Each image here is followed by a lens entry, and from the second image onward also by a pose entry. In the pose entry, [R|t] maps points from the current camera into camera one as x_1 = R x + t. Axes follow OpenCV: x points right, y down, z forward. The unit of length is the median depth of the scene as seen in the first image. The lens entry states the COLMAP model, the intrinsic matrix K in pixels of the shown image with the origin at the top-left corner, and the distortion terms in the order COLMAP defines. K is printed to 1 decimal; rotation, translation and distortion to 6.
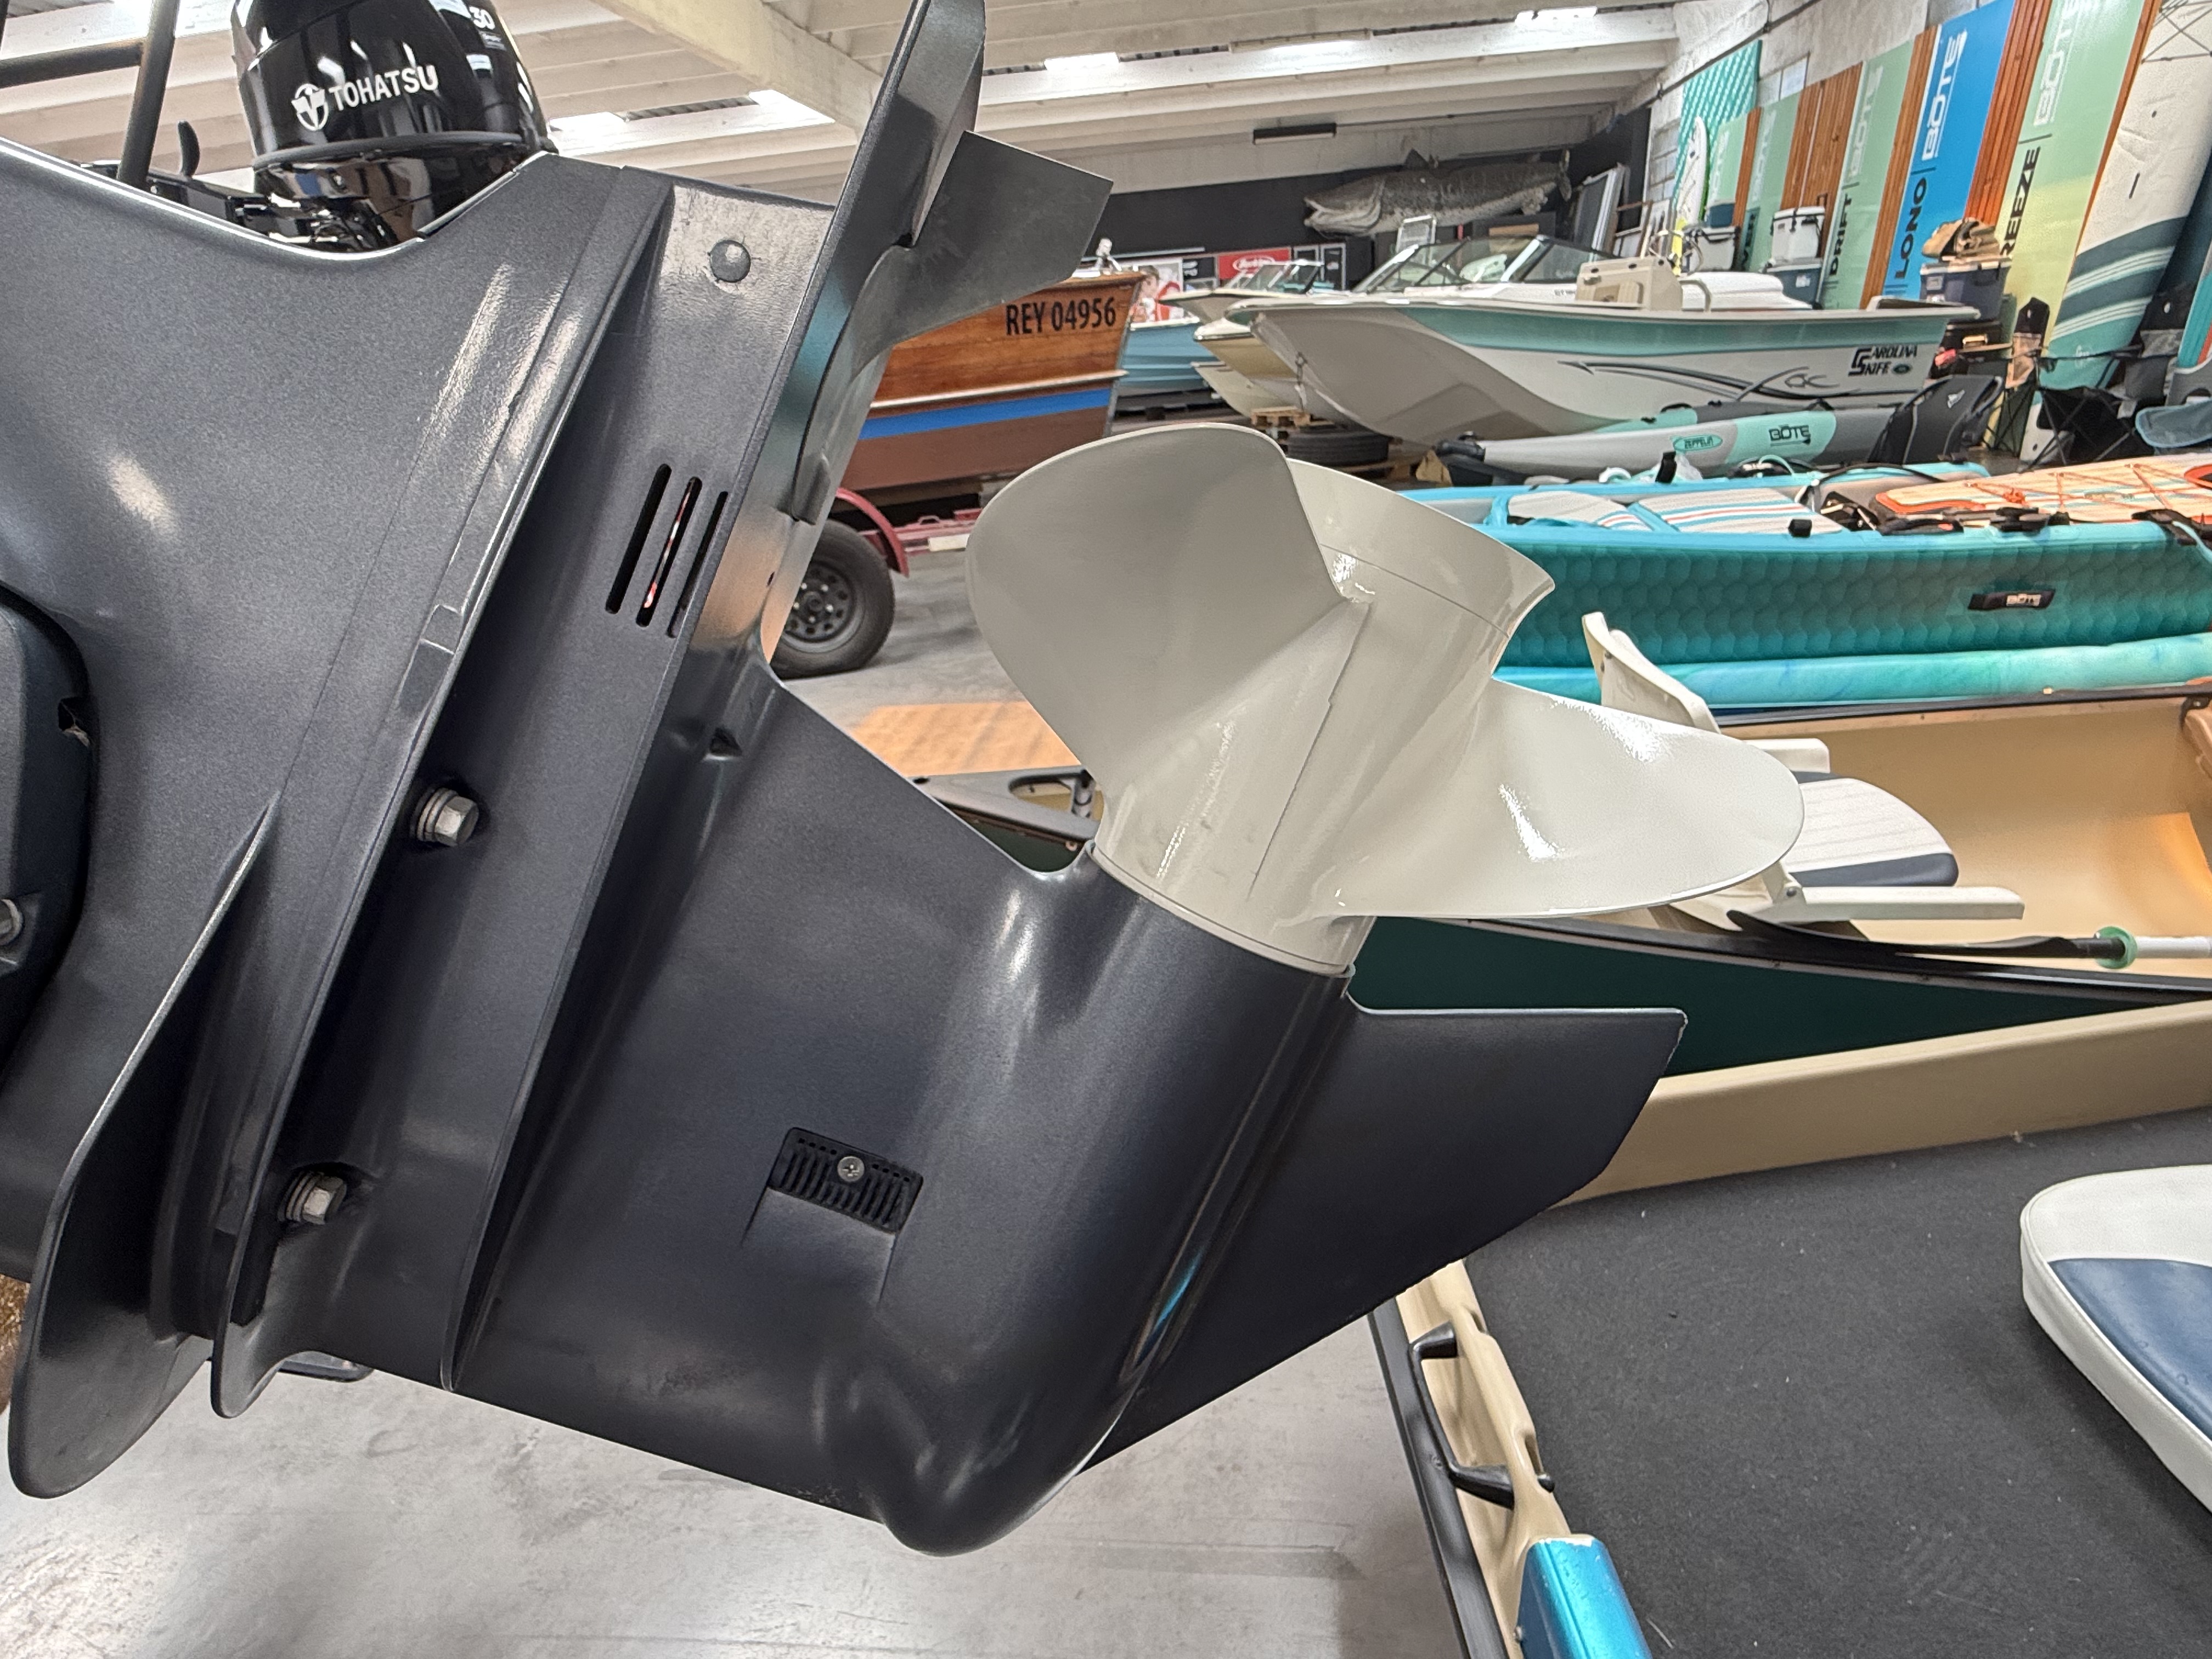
lens RADIAL K [[1206.8, 0, 1086.6], [0, 1206.8, 829.5], [0, 0, 1]] dist [0.001826, -0.003102]
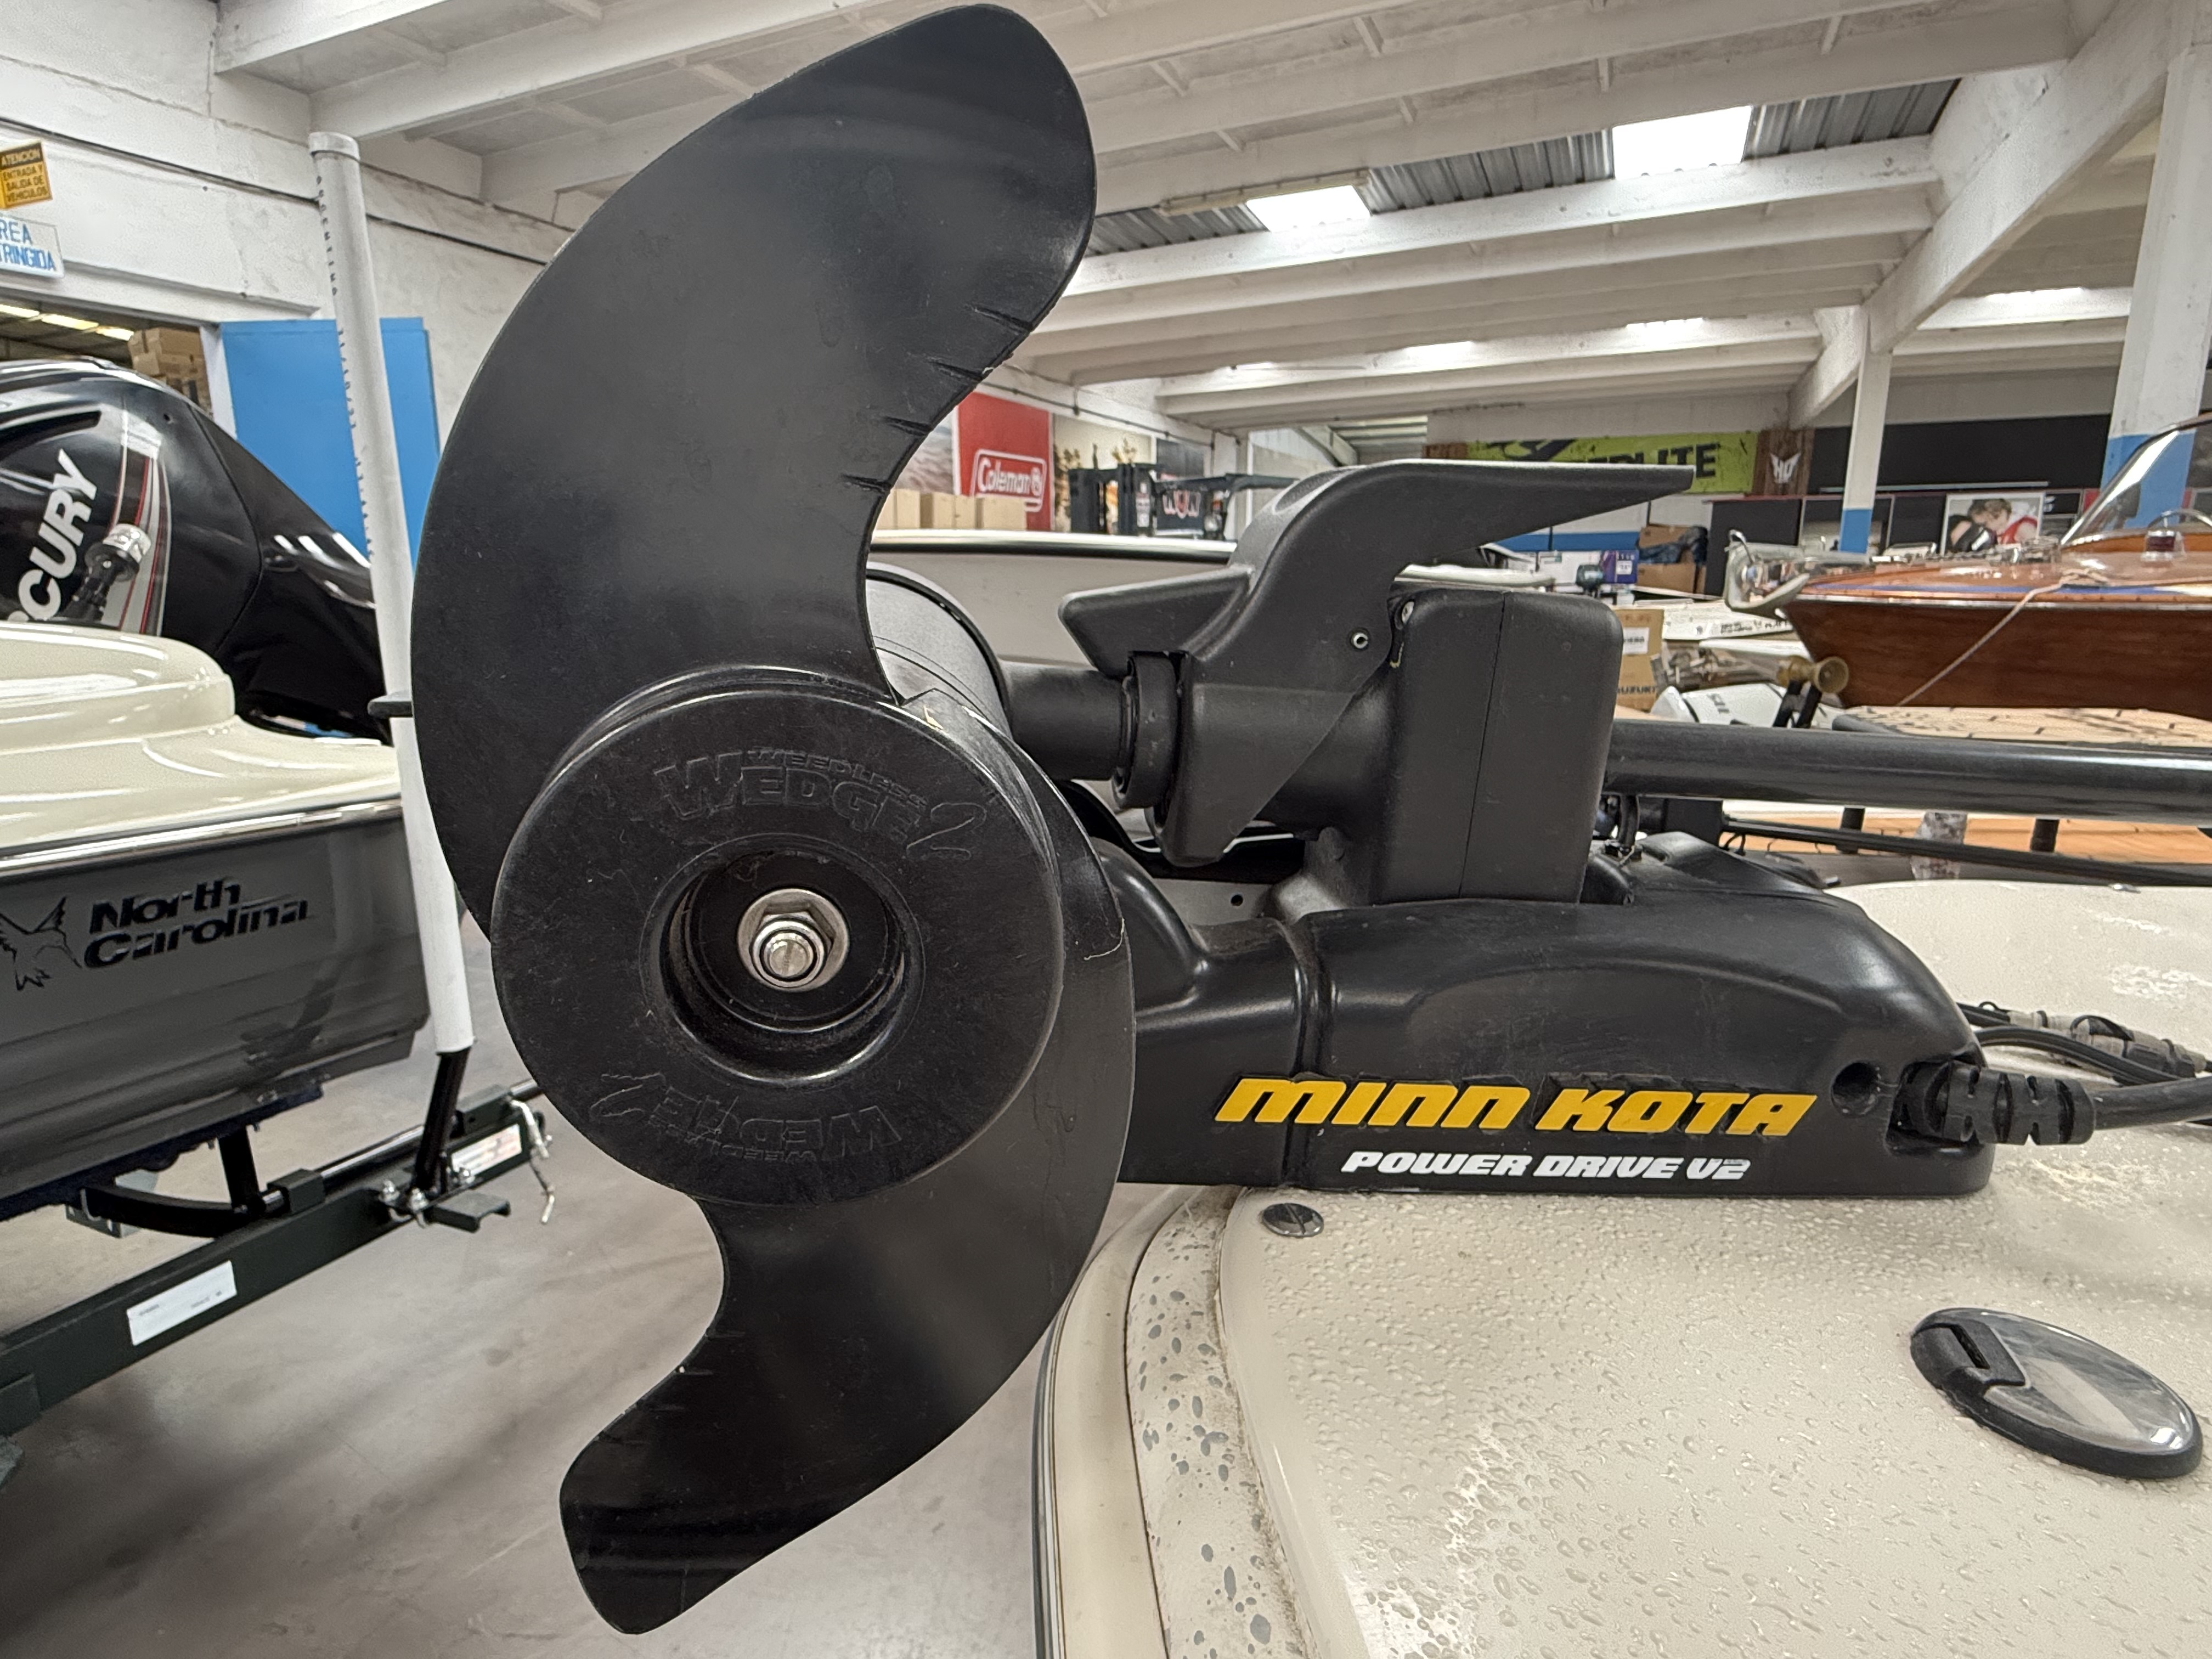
lens RADIAL K [[1207.6, 0, 1066.0], [0, 1207.6, 835.6], [0, 0, 1]] dist [-0.000112, -0.001961]
pose [[0.952740, 0.127789, -0.275601, -0.620107], [-0.167111, 0.978086, -0.124183, 0.017589], [0.253693, 0.164370, 0.953217, 0.001906]]
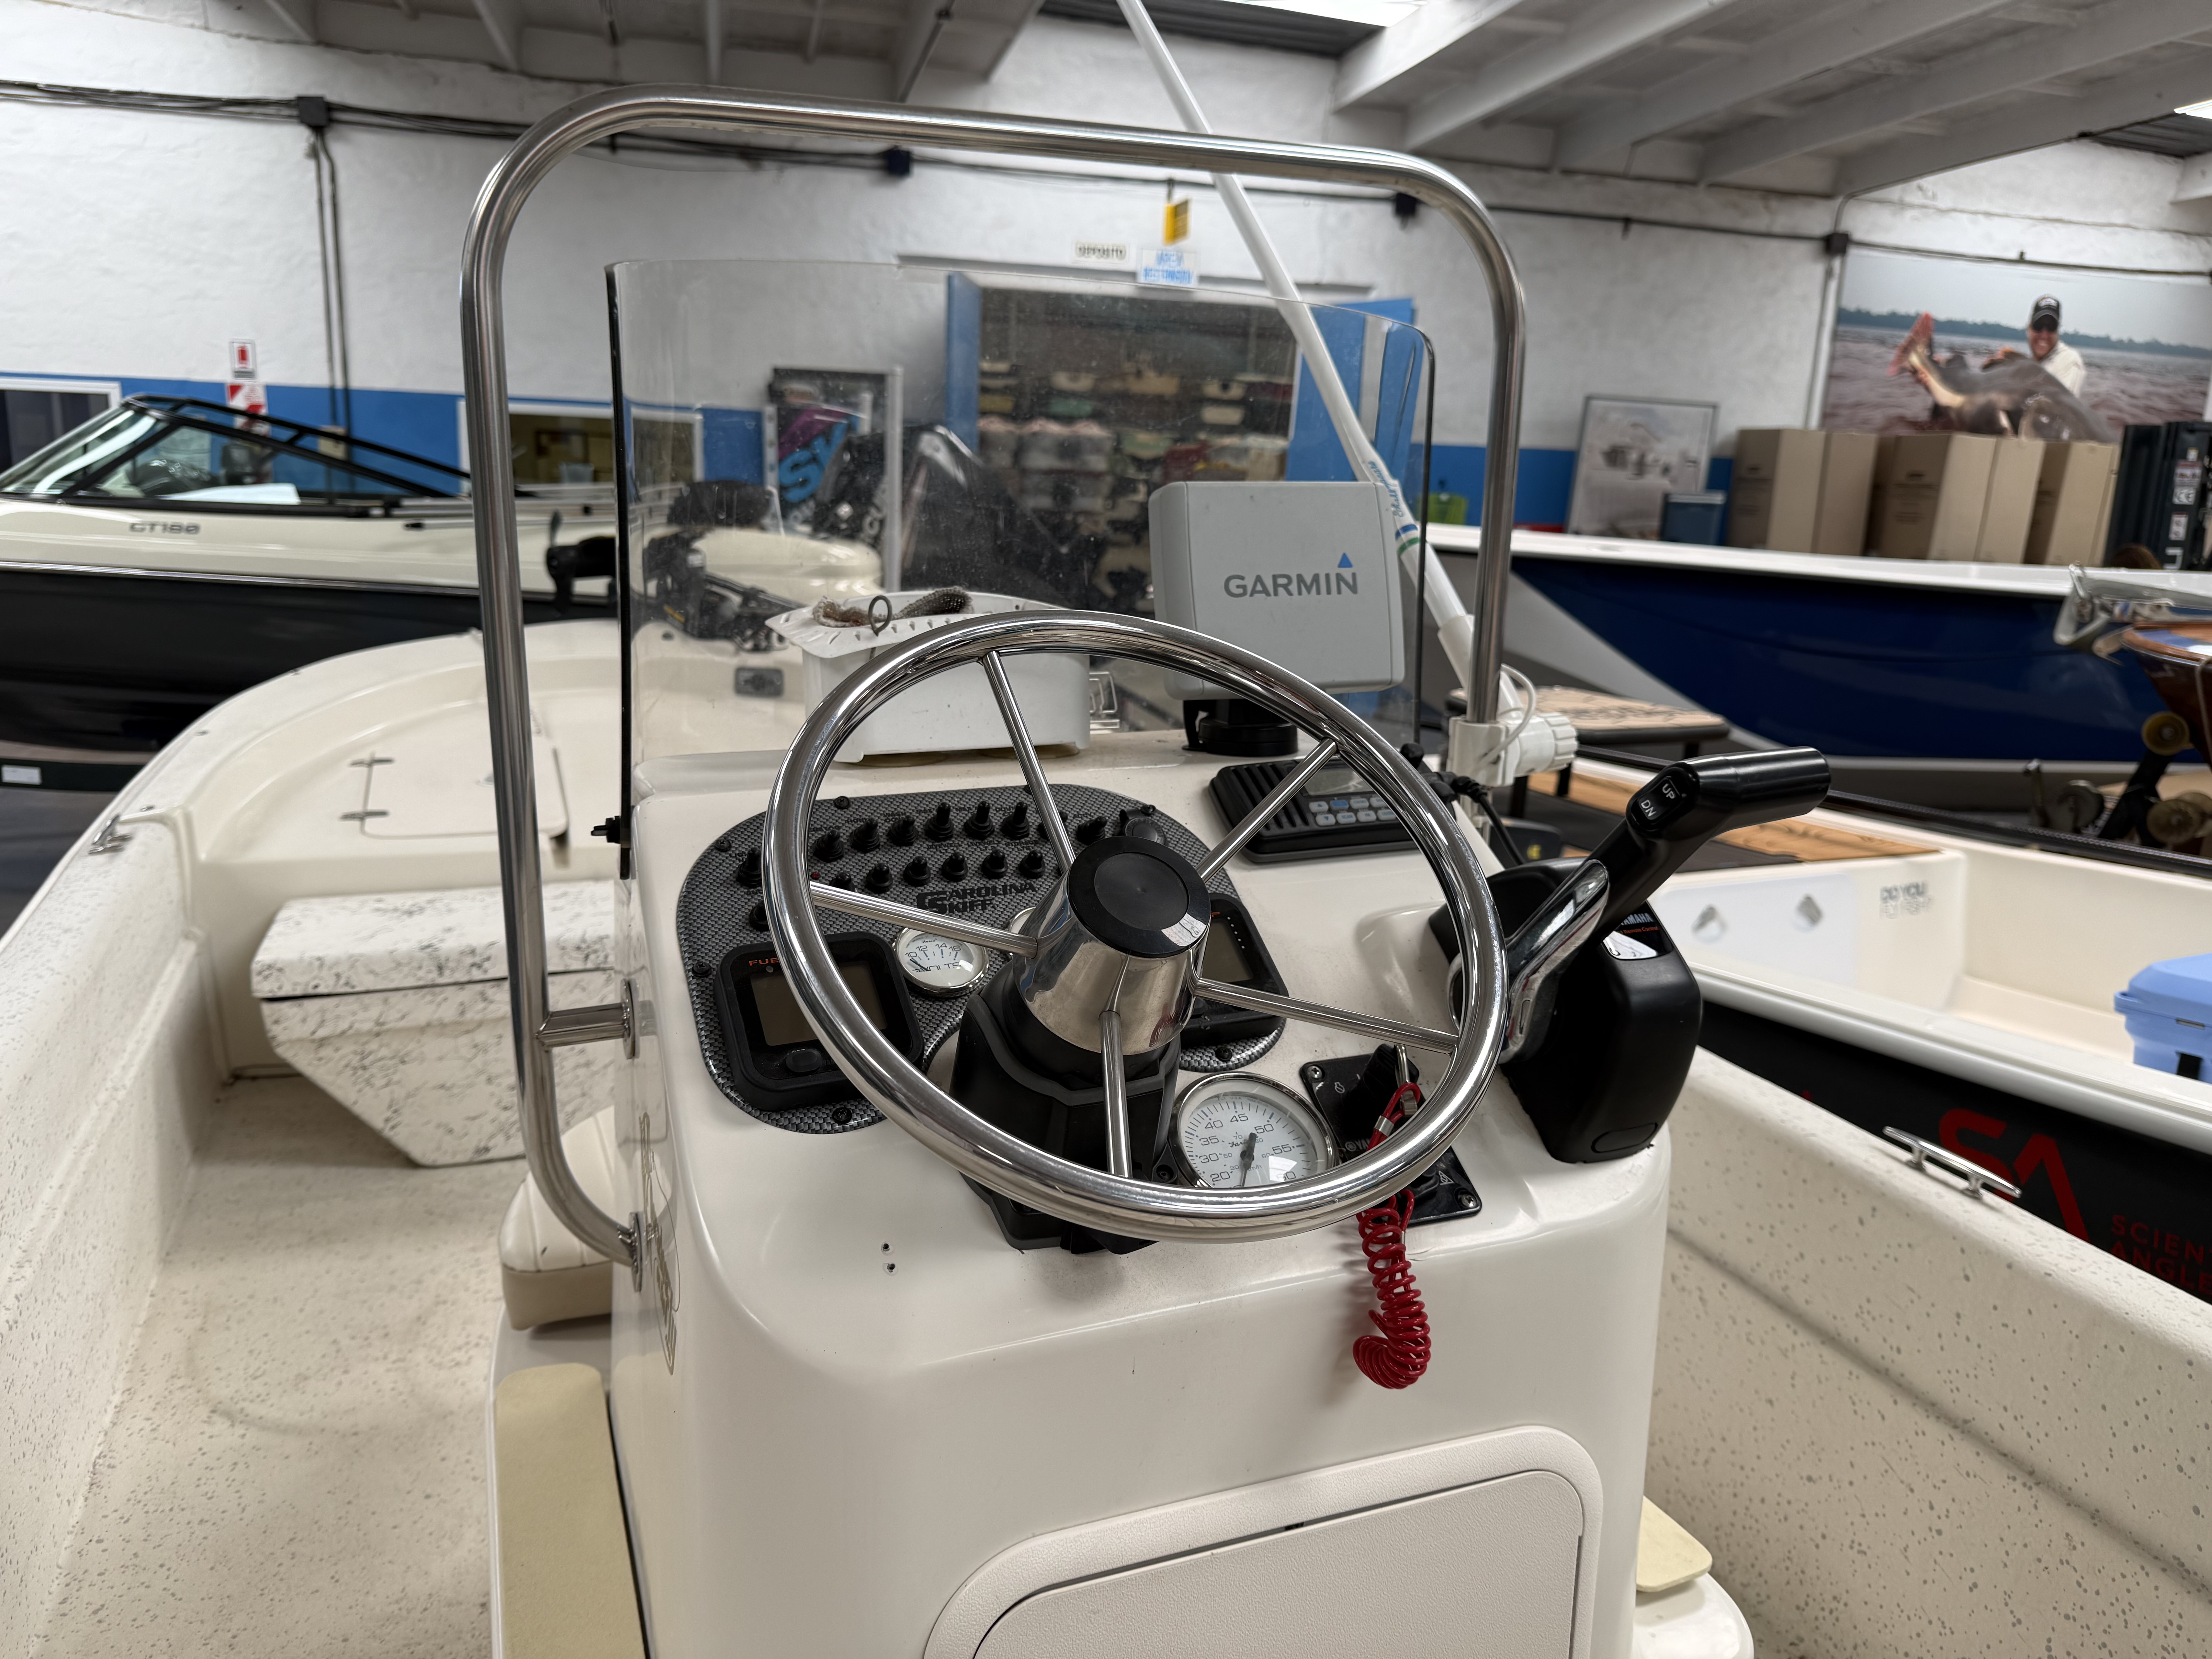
lens RADIAL K [[1585.1, 0, 1089.0], [0, 1585.1, 844.7], [0, 0, 1]] dist [-0.007083, -0.007643]
pose [[0.343605, 0.304659, -0.888323, -0.225900], [-0.409841, 0.899732, 0.150045, -0.031212], [0.844965, 0.312515, 0.434014, -0.016625]]
